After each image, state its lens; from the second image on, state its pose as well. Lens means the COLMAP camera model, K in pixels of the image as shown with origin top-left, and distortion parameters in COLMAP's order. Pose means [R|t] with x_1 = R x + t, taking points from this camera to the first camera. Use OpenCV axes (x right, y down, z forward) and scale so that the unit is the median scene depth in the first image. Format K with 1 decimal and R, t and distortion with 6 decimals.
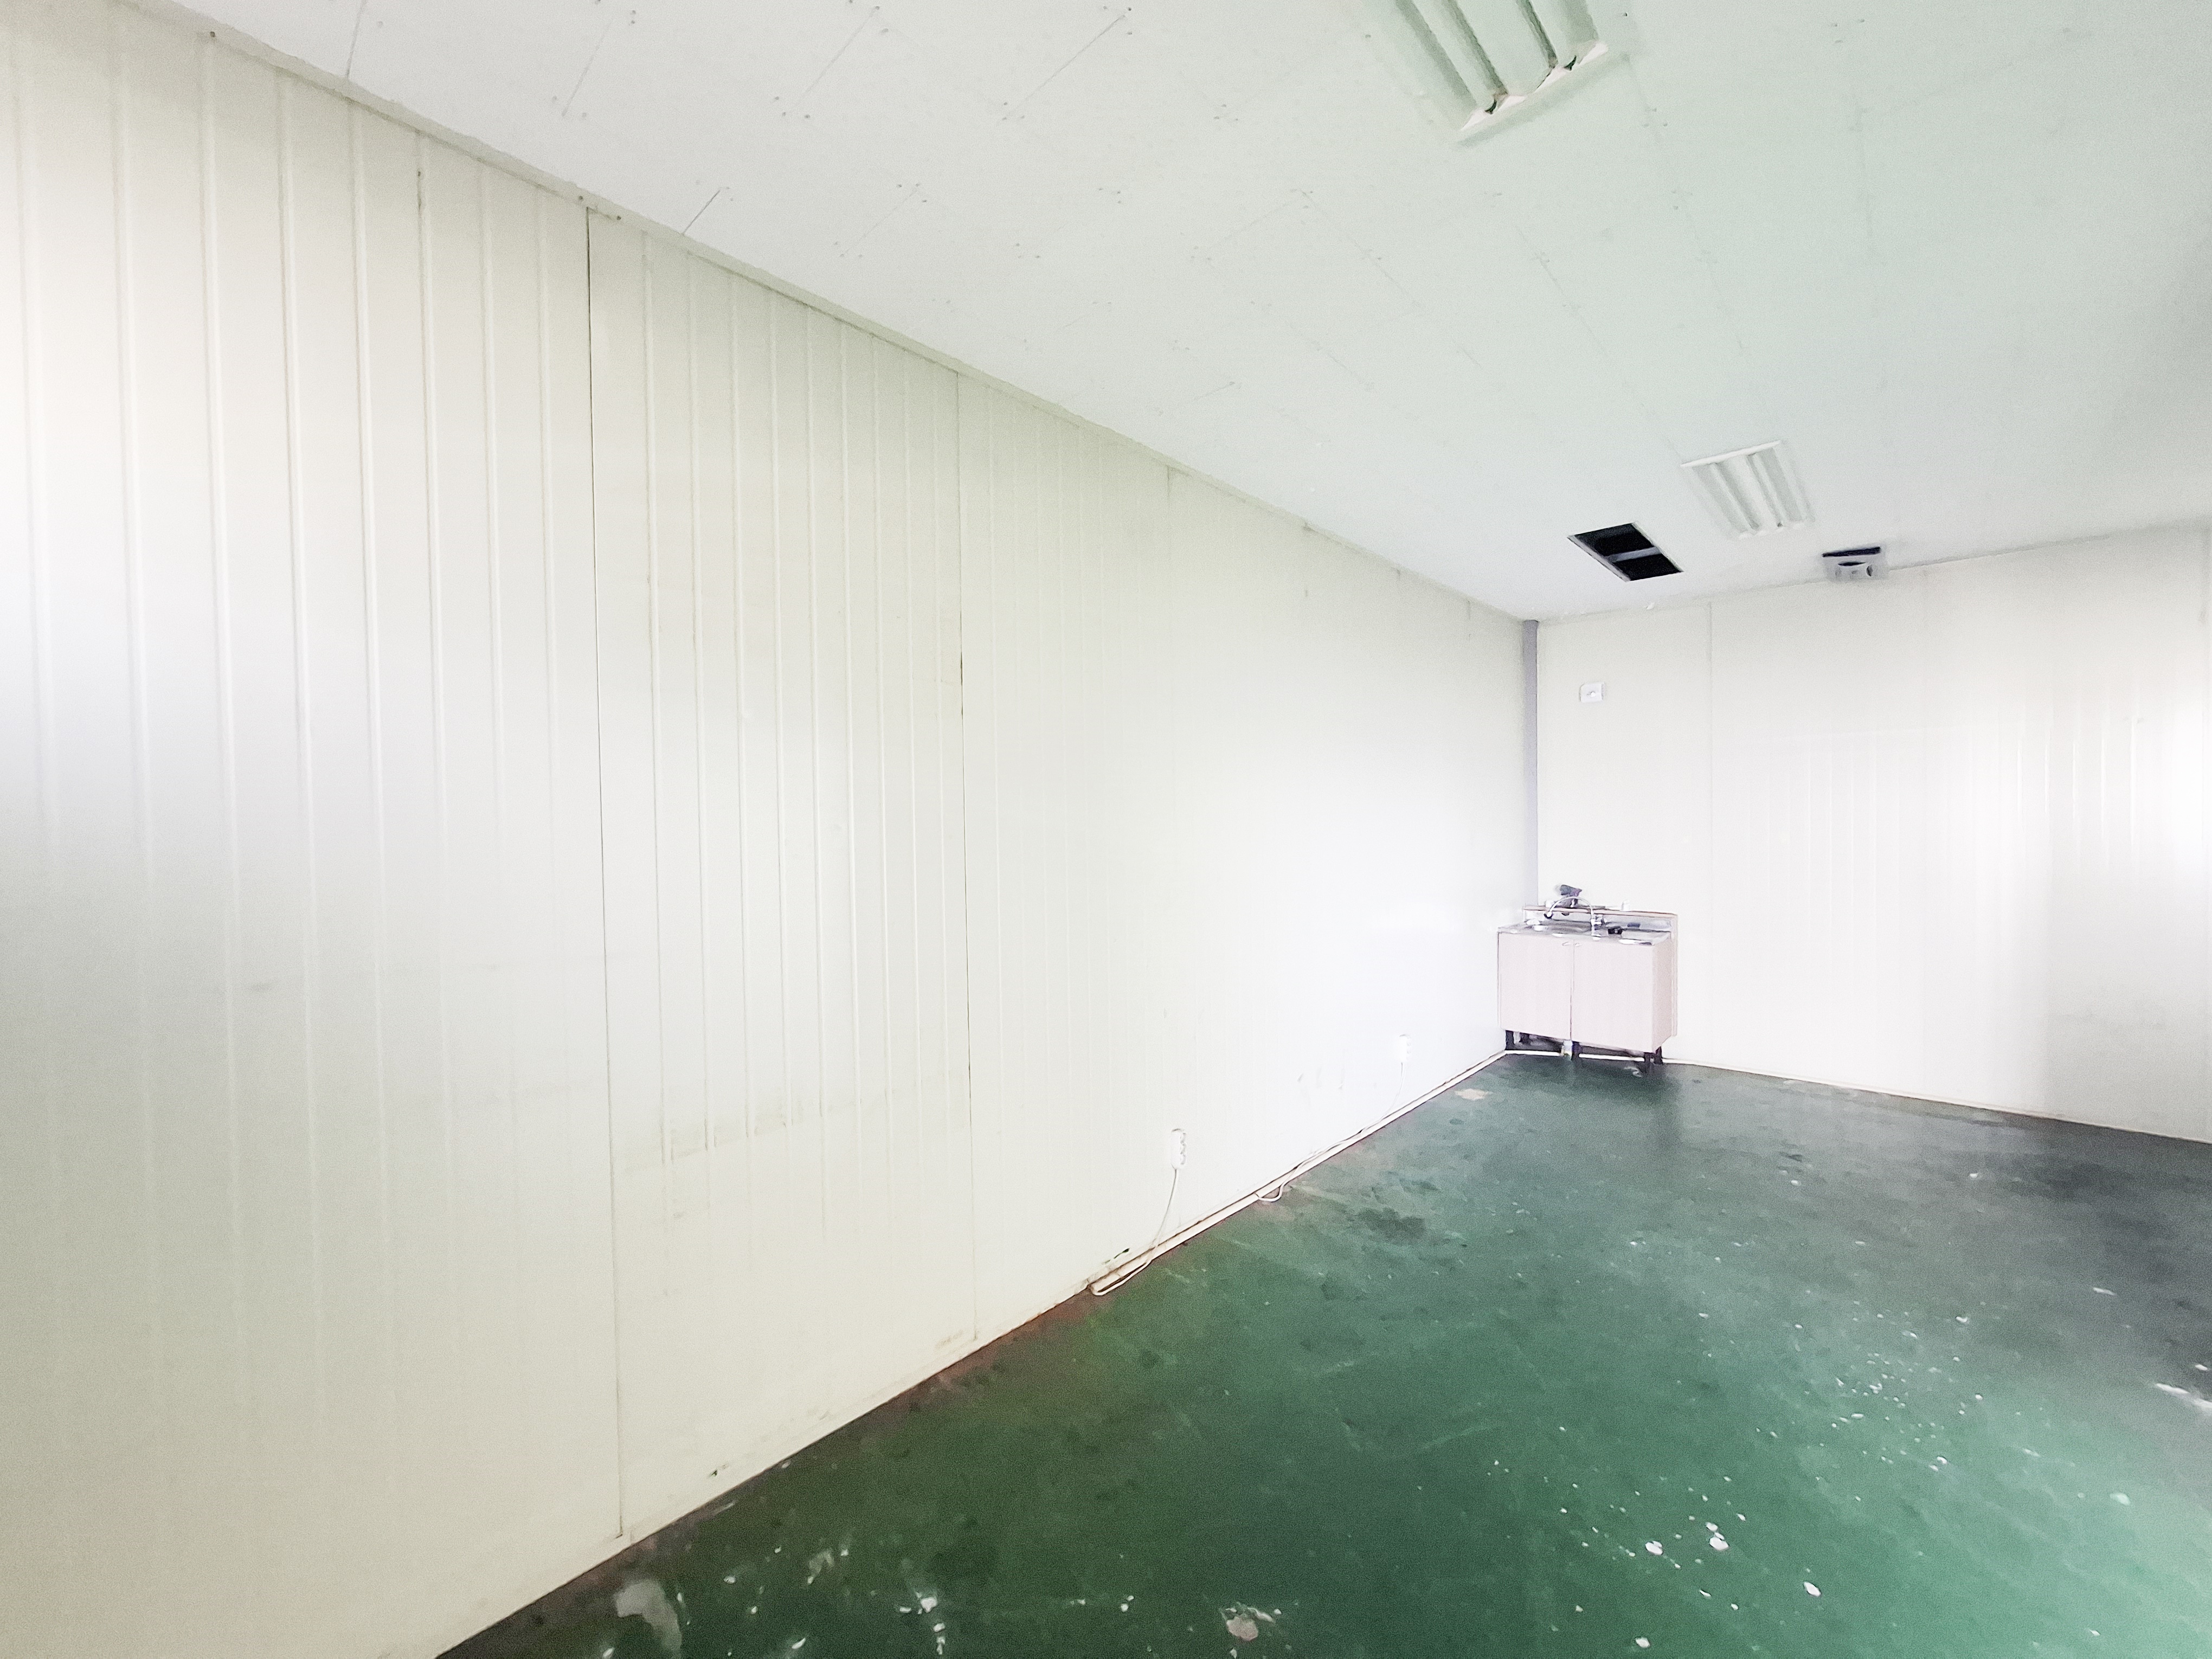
lens RADIAL K [[866.7, 0, 1099.5], [0, 866.7, 824.7], [0, 0, 1]] dist [-0.001669, -0.000321]
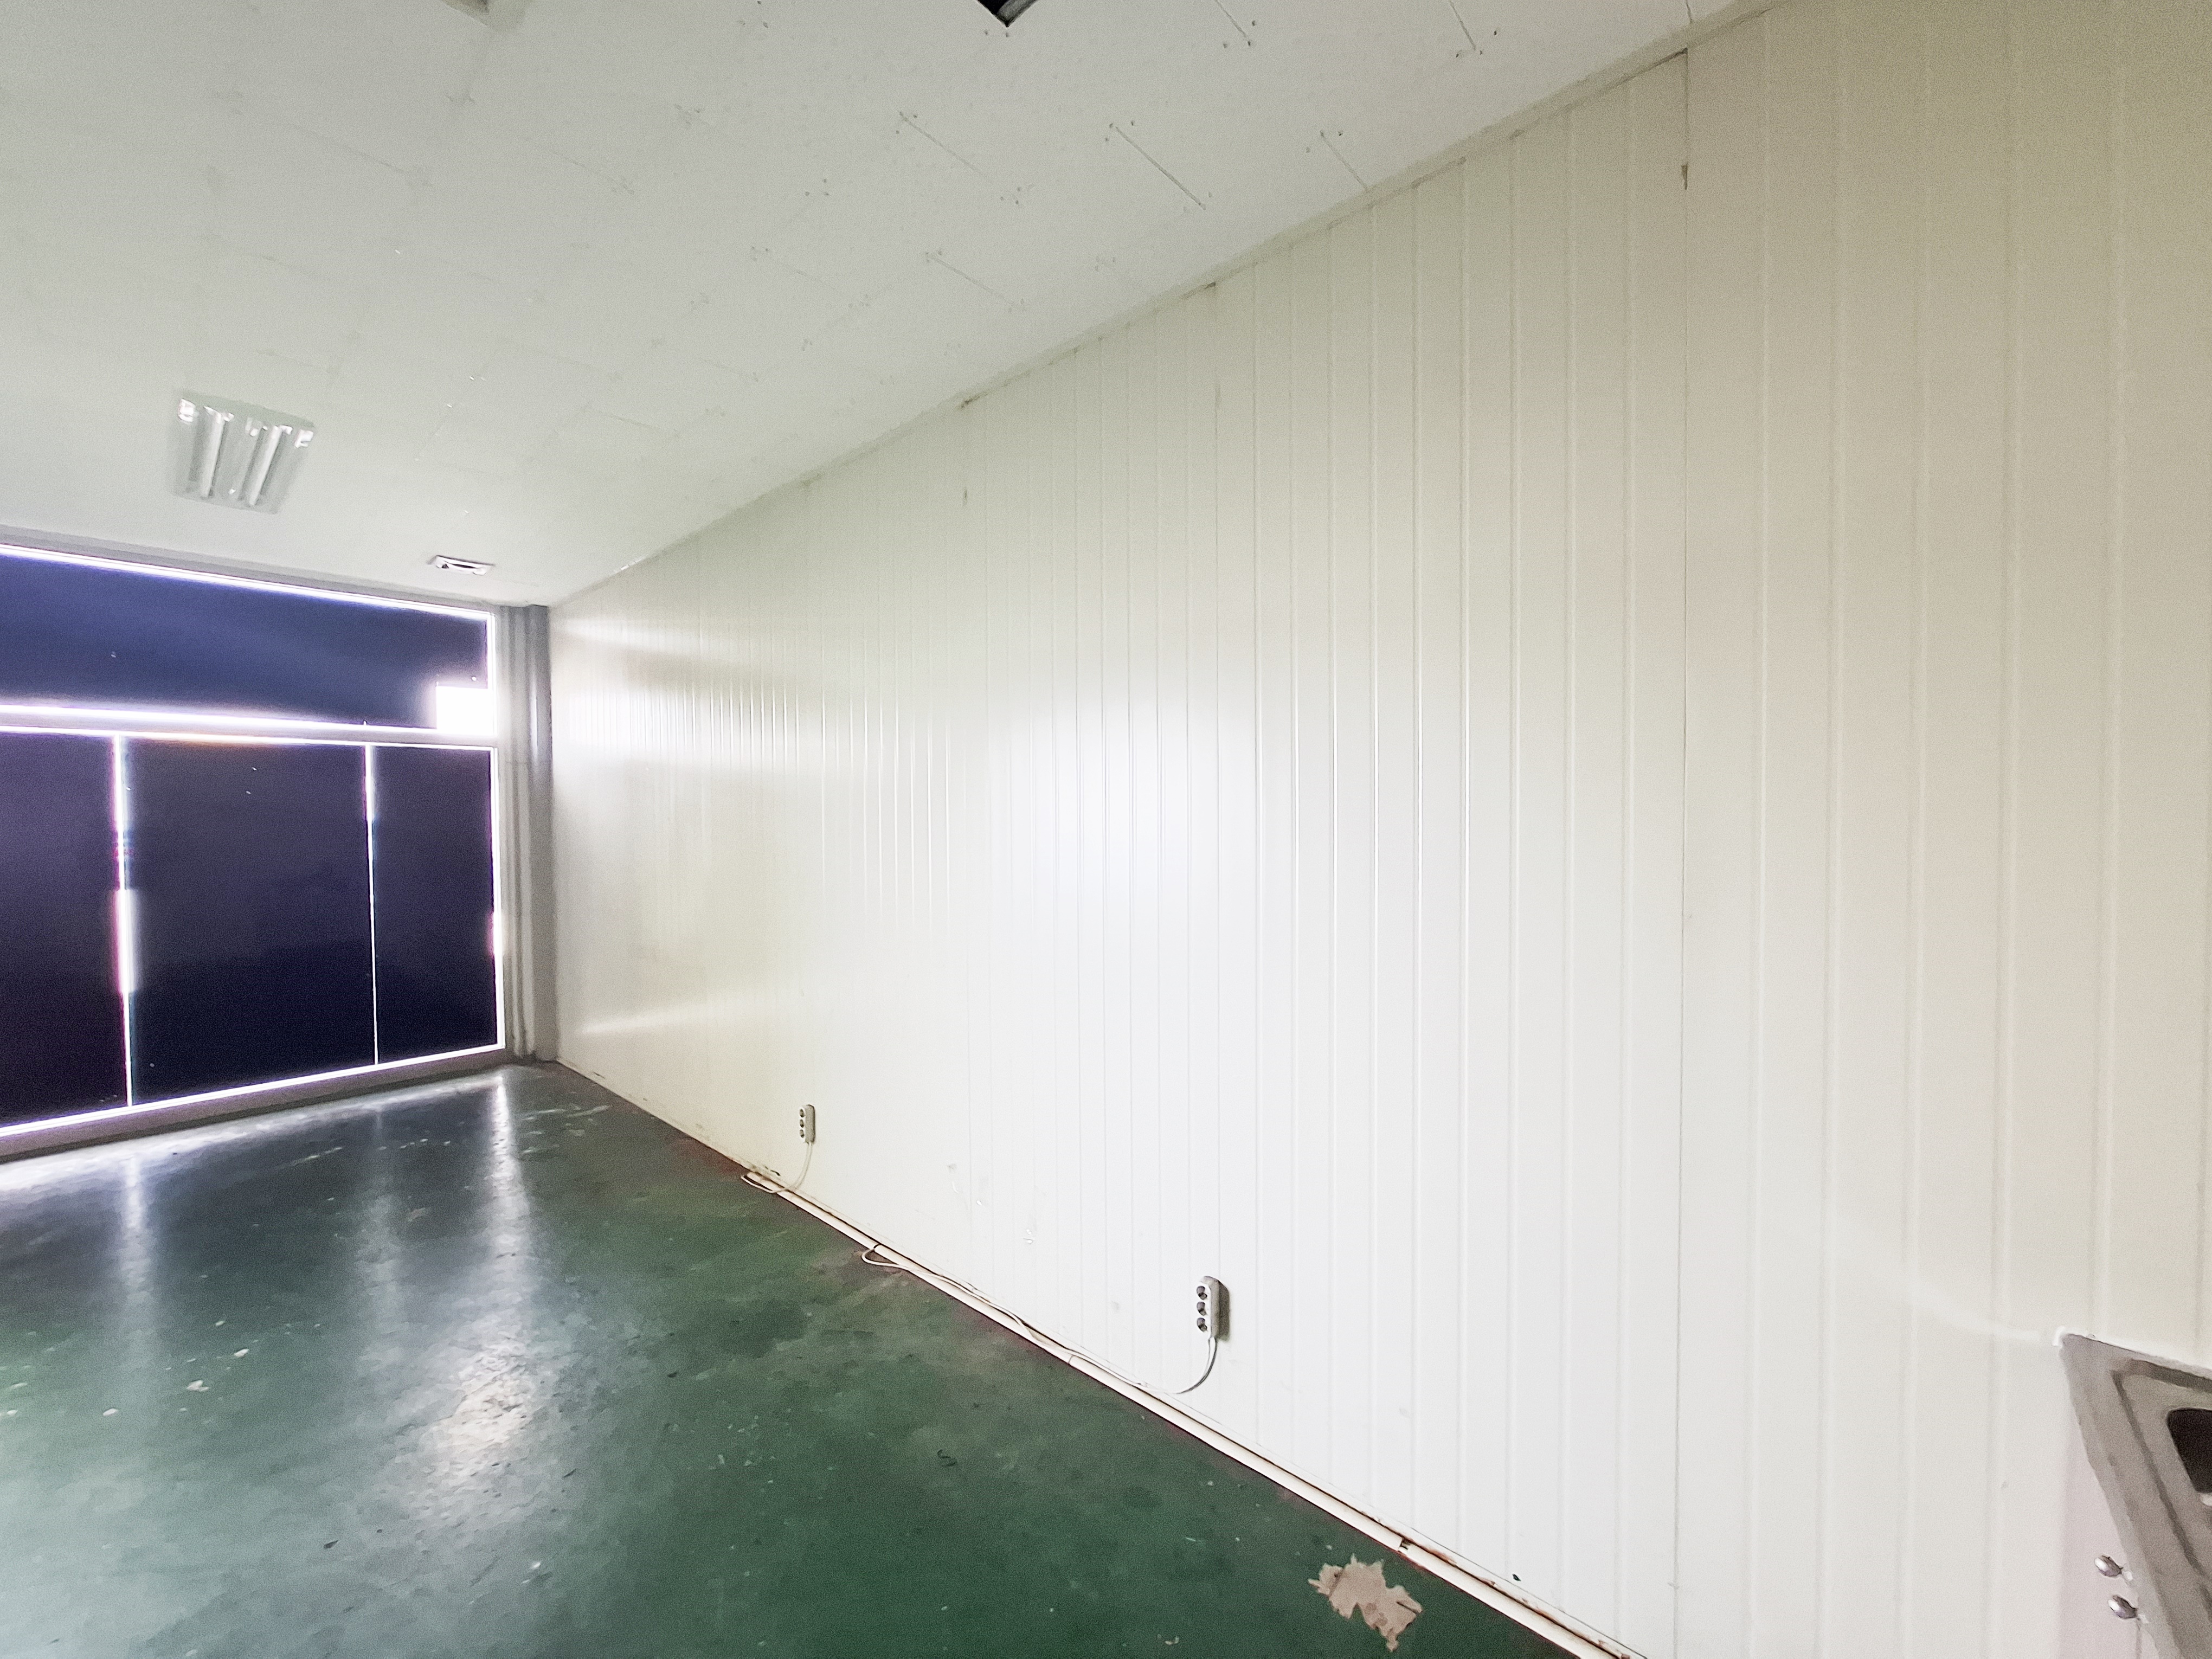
lens RADIAL K [[866.7, 0, 1082.6], [0, 866.7, 828.4], [0, 0, 1]] dist [-0.001669, -0.000321]
pose [[0.020951, 0.014708, -0.999672, 1.040707], [-0.006489, 0.999873, 0.014575, -0.005467], [0.999759, 0.006182, 0.021044, 1.179434]]
